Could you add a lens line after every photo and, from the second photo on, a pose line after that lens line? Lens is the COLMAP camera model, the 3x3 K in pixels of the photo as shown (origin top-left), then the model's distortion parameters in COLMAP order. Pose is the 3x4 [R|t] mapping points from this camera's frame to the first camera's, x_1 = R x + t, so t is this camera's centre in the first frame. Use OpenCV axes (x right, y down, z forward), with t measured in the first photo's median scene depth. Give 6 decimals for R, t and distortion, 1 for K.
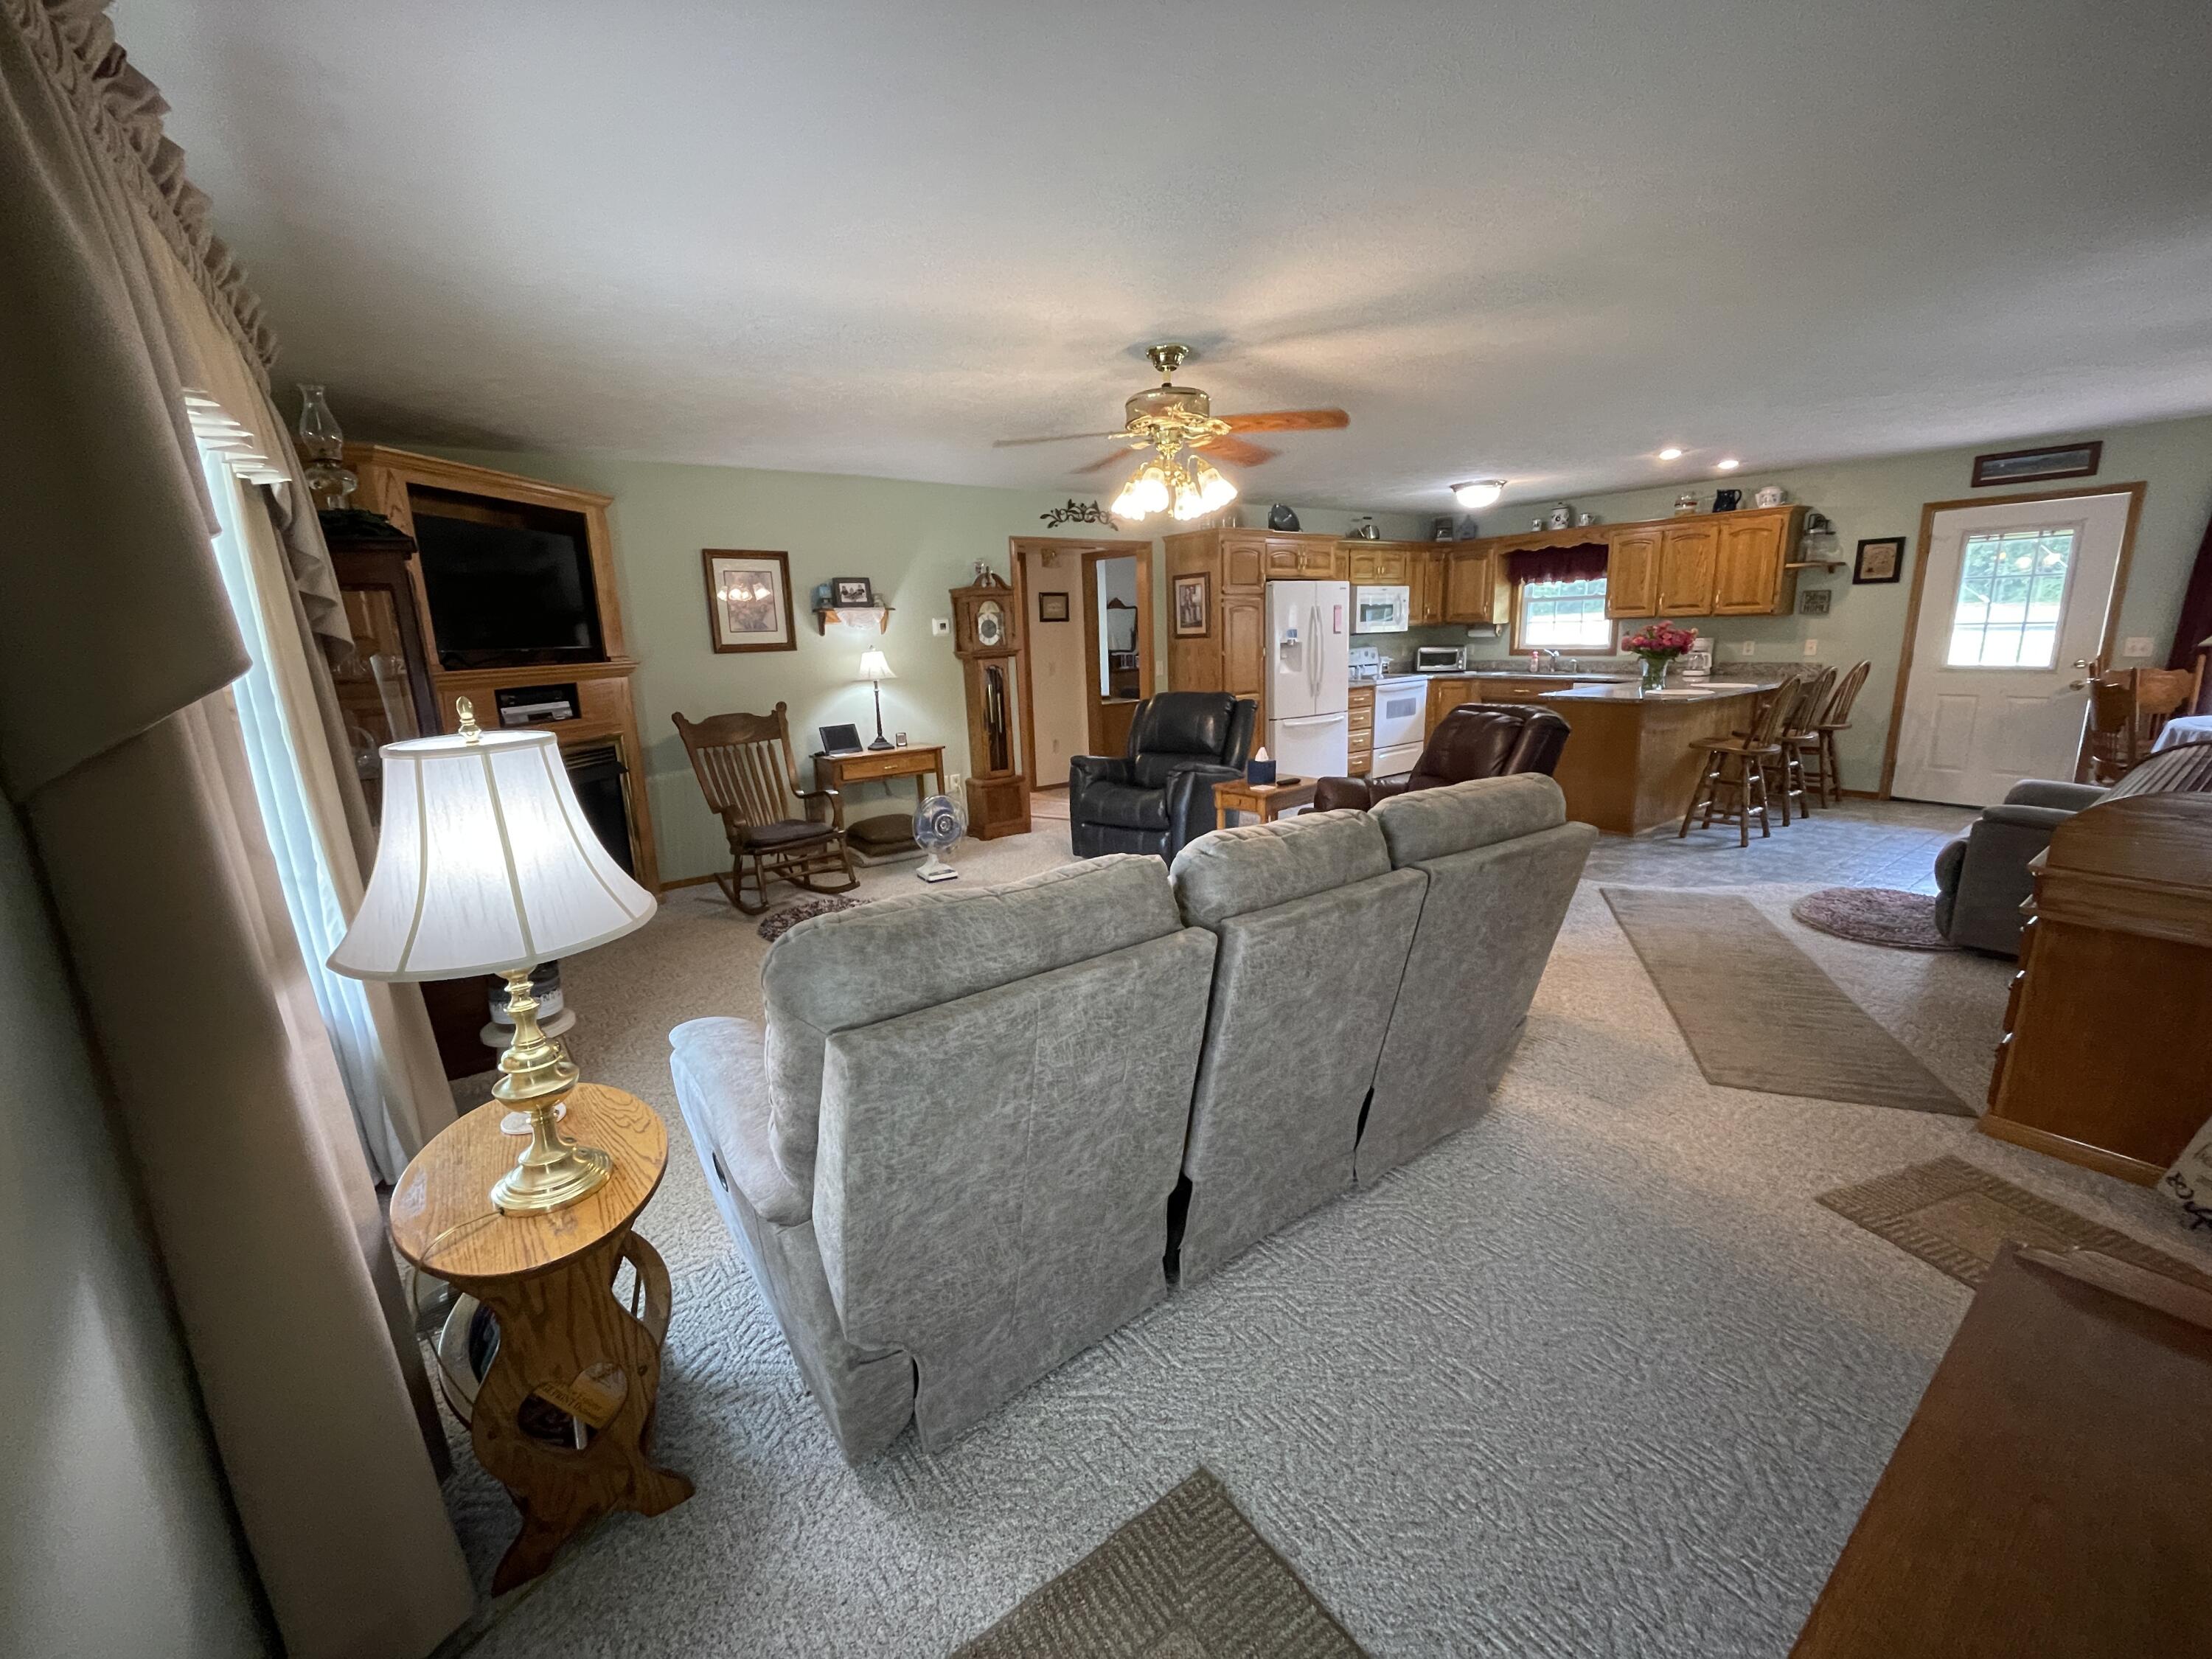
lens RADIAL K [[894.4, 0, 1097.4], [0, 894.4, 828.2], [0, 0, 1]] dist [-0.002163, -0.000056]
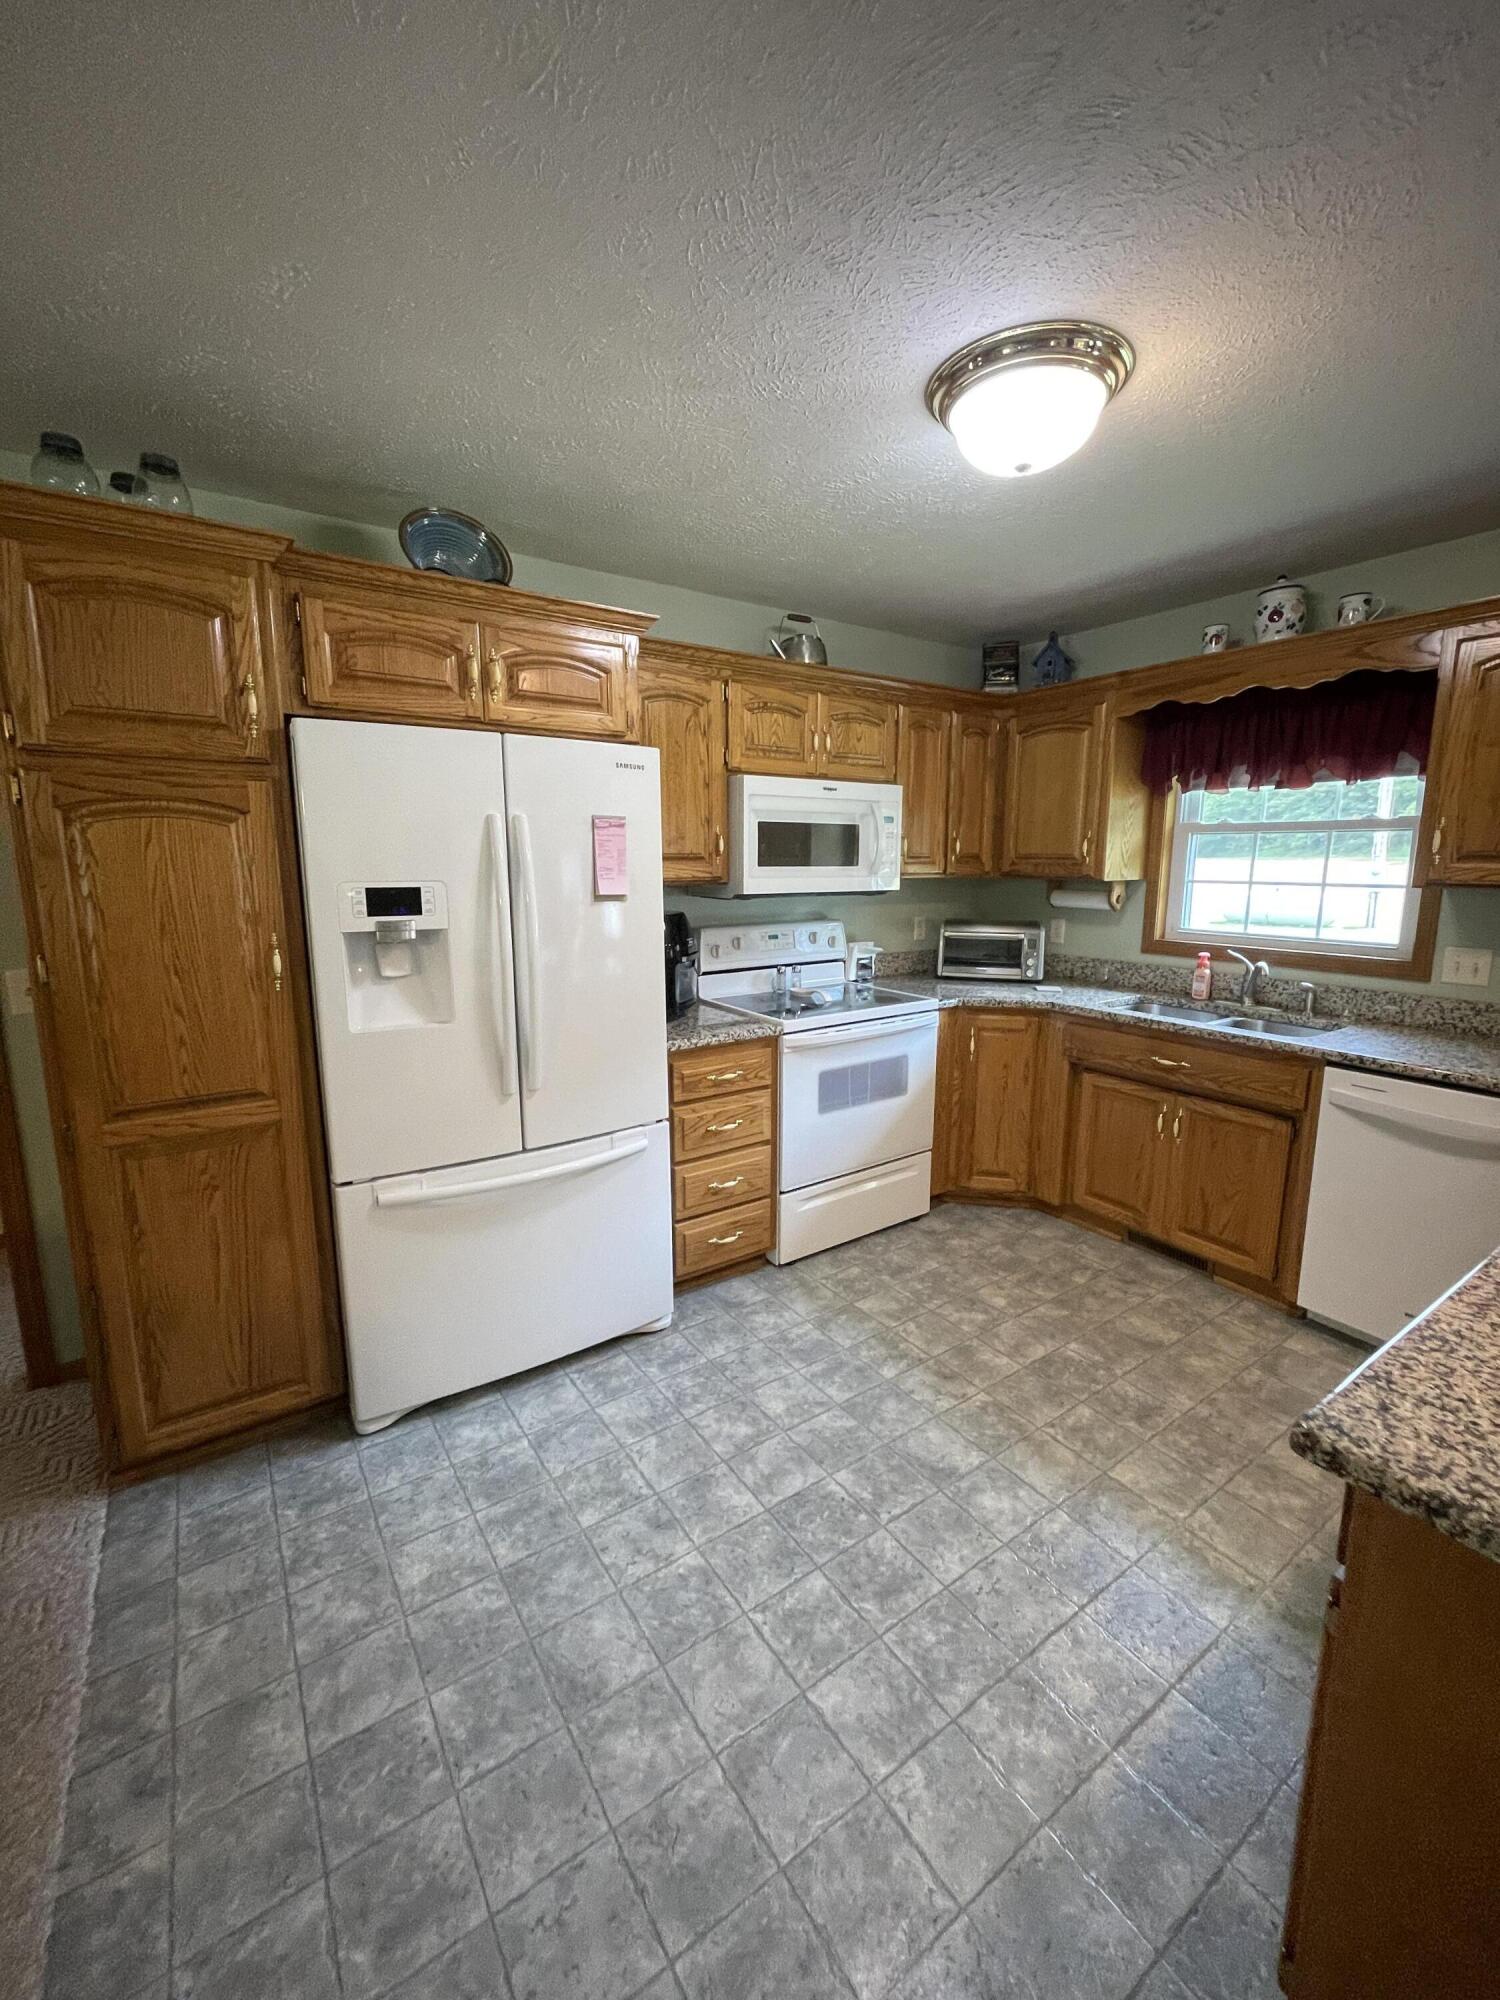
lens RADIAL K [[808.7, 0, 748.2], [0, 808.7, 995.5], [0, 0, 1]] dist [-0.002163, -0.000056]
pose [[0.998761, 0.041275, -0.027796, 0.302009], [-0.042573, 0.997948, -0.047832, -0.156803], [0.025764, 0.048956, 0.998469, 0.647713]]
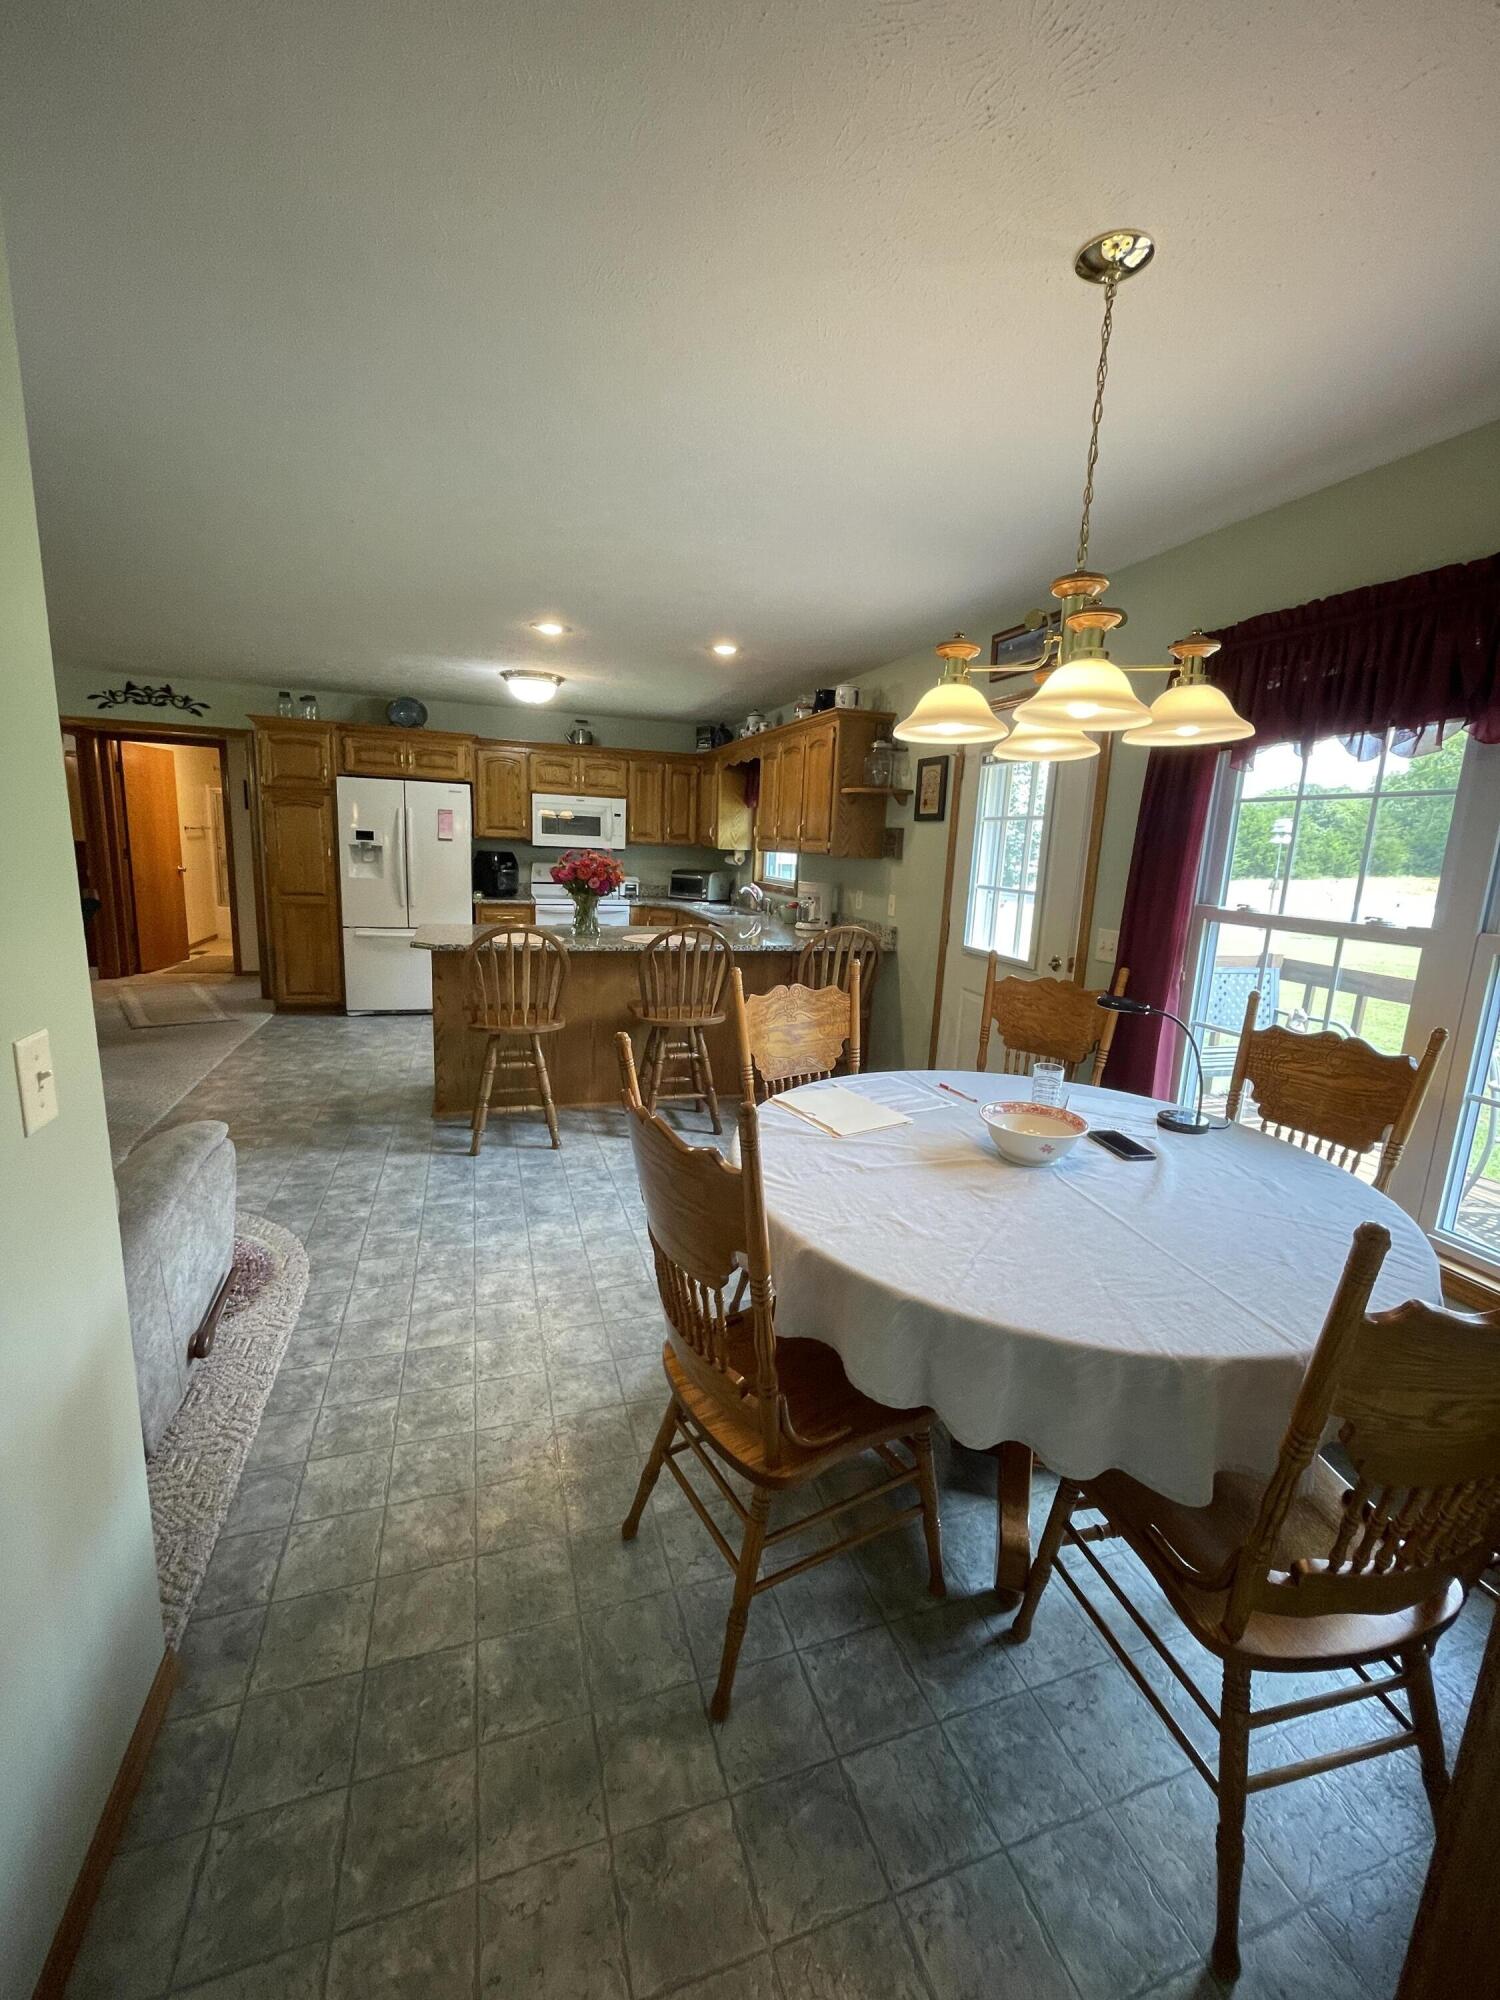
lens RADIAL K [[808.7, 0, 748.2], [0, 808.7, 995.5], [0, 0, 1]] dist [-0.002163, -0.000056]
pose [[0.947249, 0.133943, -0.291169, 0.749761], [-0.143258, 0.989626, -0.010808, -0.089967], [0.286701, 0.051950, 0.956611, 0.289055]]
